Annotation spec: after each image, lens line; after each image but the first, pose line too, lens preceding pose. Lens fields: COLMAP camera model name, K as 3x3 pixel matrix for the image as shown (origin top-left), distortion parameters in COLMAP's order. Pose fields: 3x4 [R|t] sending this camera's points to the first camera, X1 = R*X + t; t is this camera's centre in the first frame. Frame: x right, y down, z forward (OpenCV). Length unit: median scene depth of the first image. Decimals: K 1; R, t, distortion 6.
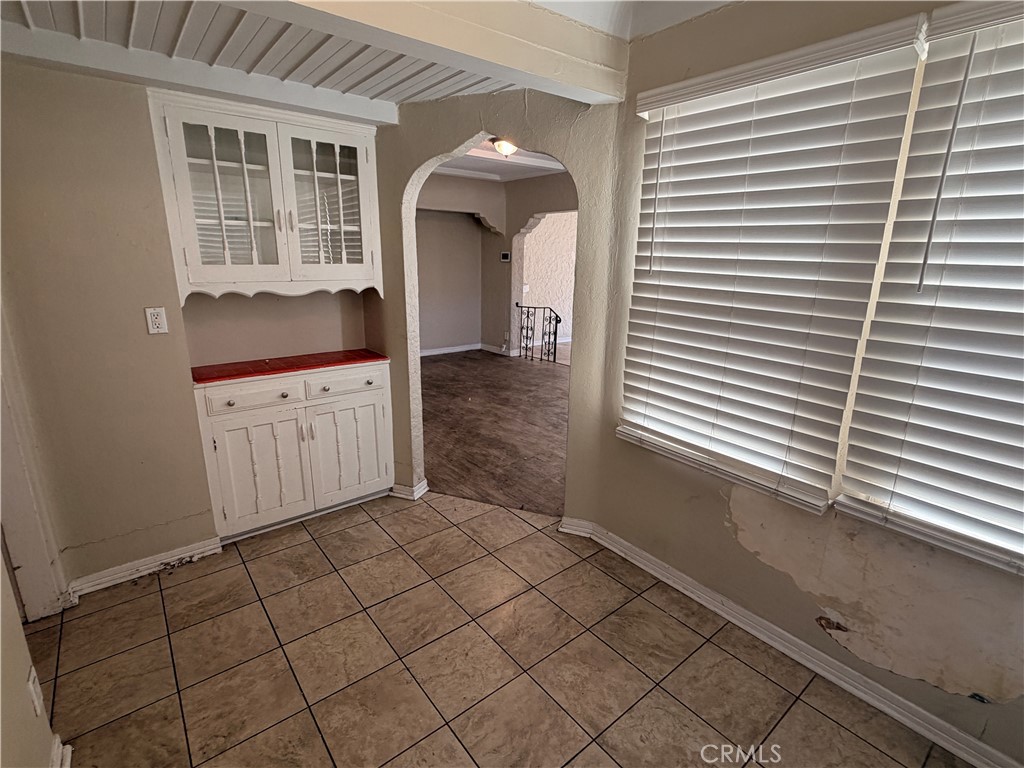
lens RADIAL K [[496.6, 0, 512.6], [0, 496.6, 381.2], [0, 0, 1]] dist [-0.004382, 0.000150]
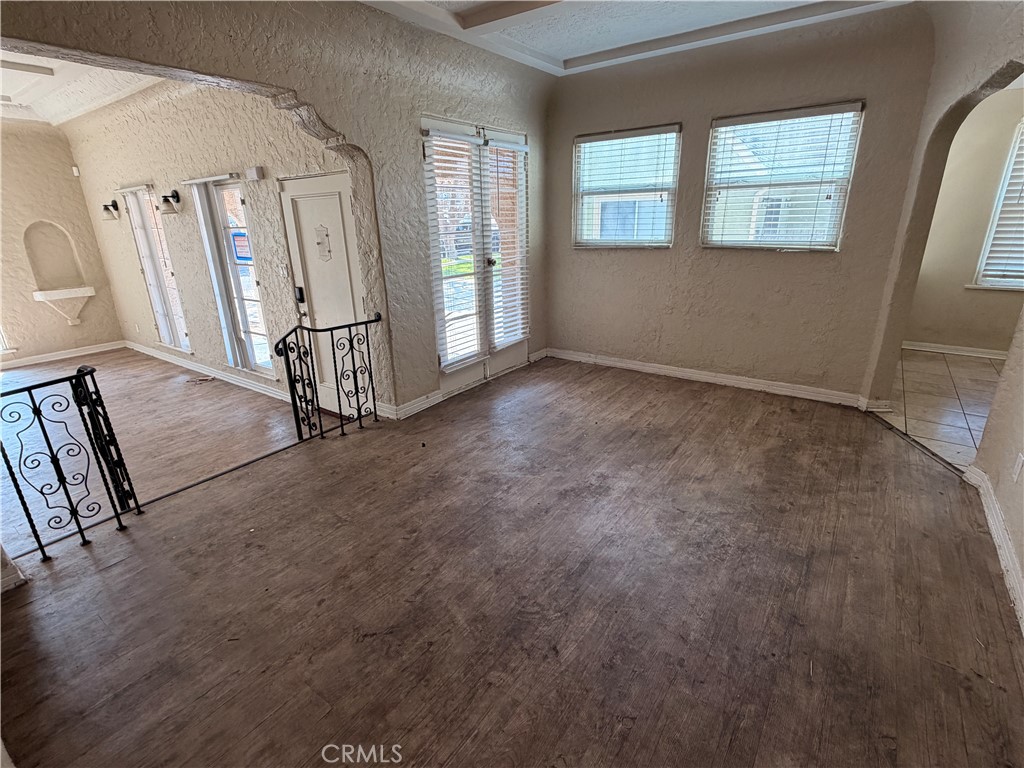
lens RADIAL K [[496.6, 0, 515.3], [0, 496.6, 389.2], [0, 0, 1]] dist [-0.004382, 0.000150]
pose [[-0.259892, -0.325794, 0.909019, -0.532896], [0.268584, 0.879831, 0.392122, -0.335062], [-0.927534, 0.346057, -0.141158, 1.401768]]
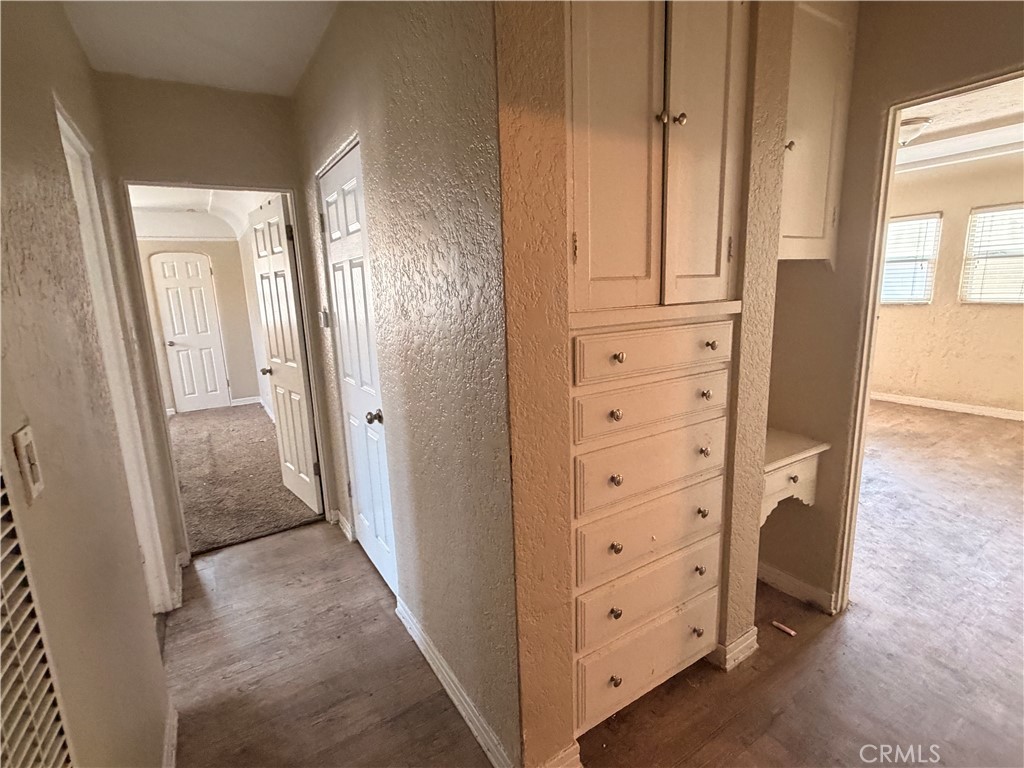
lens RADIAL K [[496.6, 0, 509.0], [0, 496.6, 387.9], [0, 0, 1]] dist [-0.004382, 0.000150]
pose [[0.126361, -0.214717, 0.968468, -1.021614], [0.297183, 0.939646, 0.169552, -0.442165], [-0.946422, 0.266388, 0.182545, 1.716211]]
